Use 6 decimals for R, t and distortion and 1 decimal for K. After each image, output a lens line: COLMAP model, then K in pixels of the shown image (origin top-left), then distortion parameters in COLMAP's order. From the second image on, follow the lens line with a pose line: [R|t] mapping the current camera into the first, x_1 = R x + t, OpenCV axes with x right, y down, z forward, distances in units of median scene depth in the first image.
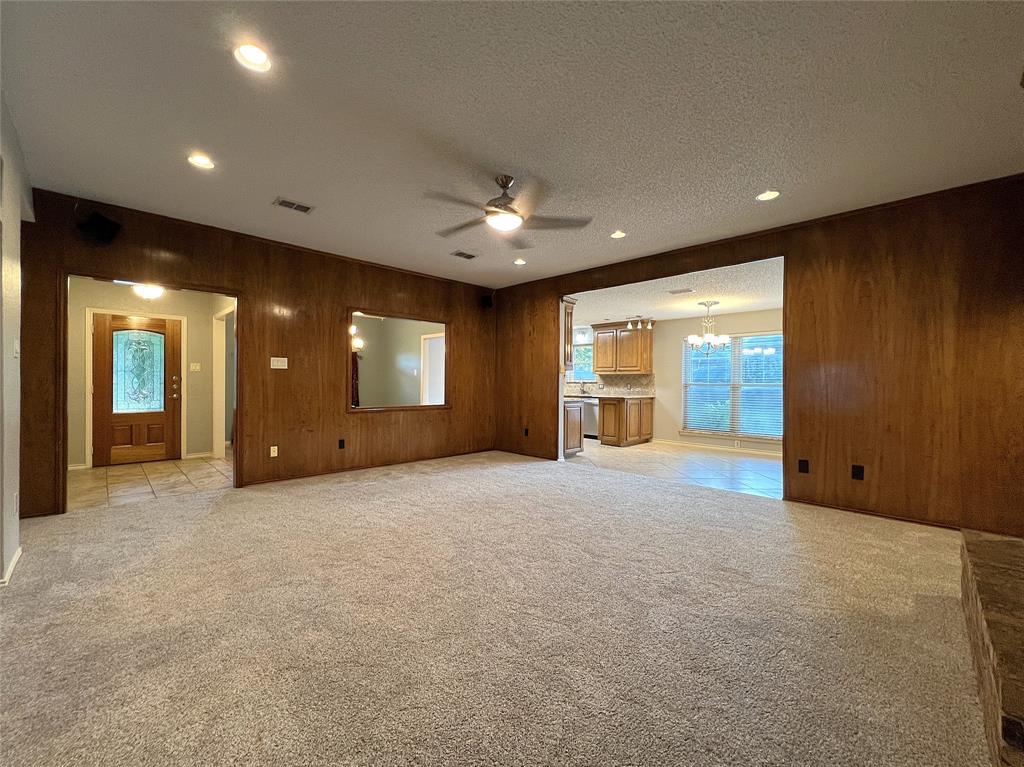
lens RADIAL K [[419.2, 0, 511.9], [0, 419.2, 385.9], [0, 0, 1]] dist [0.003879, 0.000647]
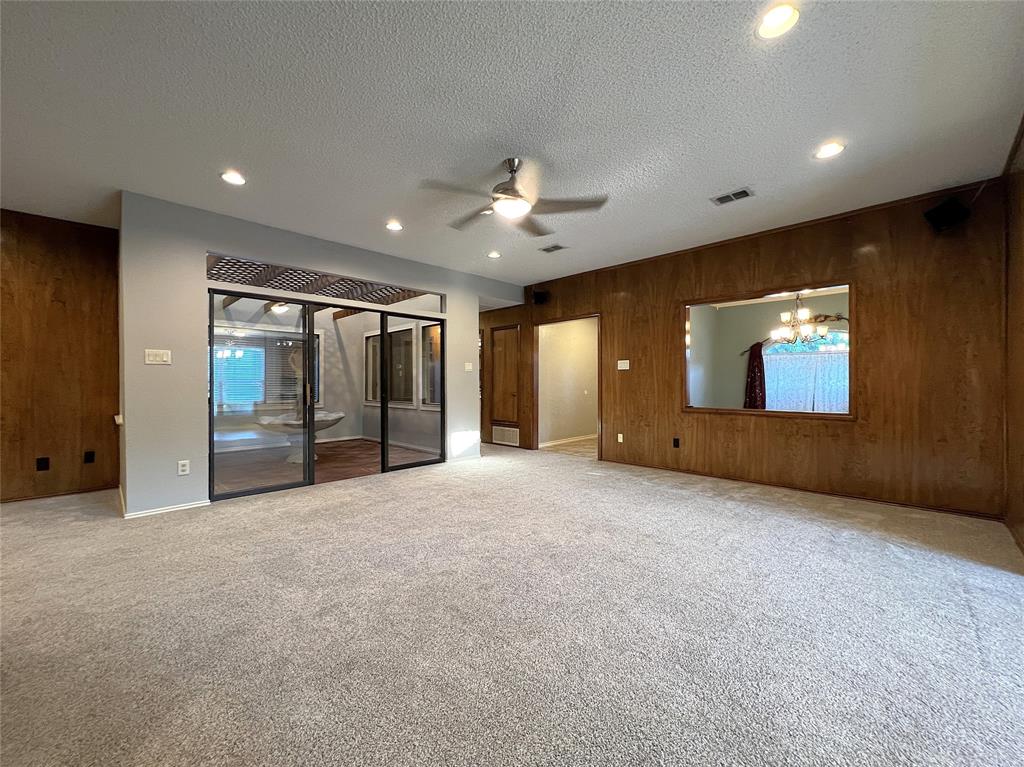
lens RADIAL K [[411.2, 0, 507.4], [0, 411.2, 382.2], [0, 0, 1]] dist [0.000862, 0.000027]
pose [[-0.006331, -0.007557, -0.999951, 0.716640], [-0.004539, 0.999961, -0.007528, 0.006709], [0.999970, 0.004491, -0.006366, 0.783488]]
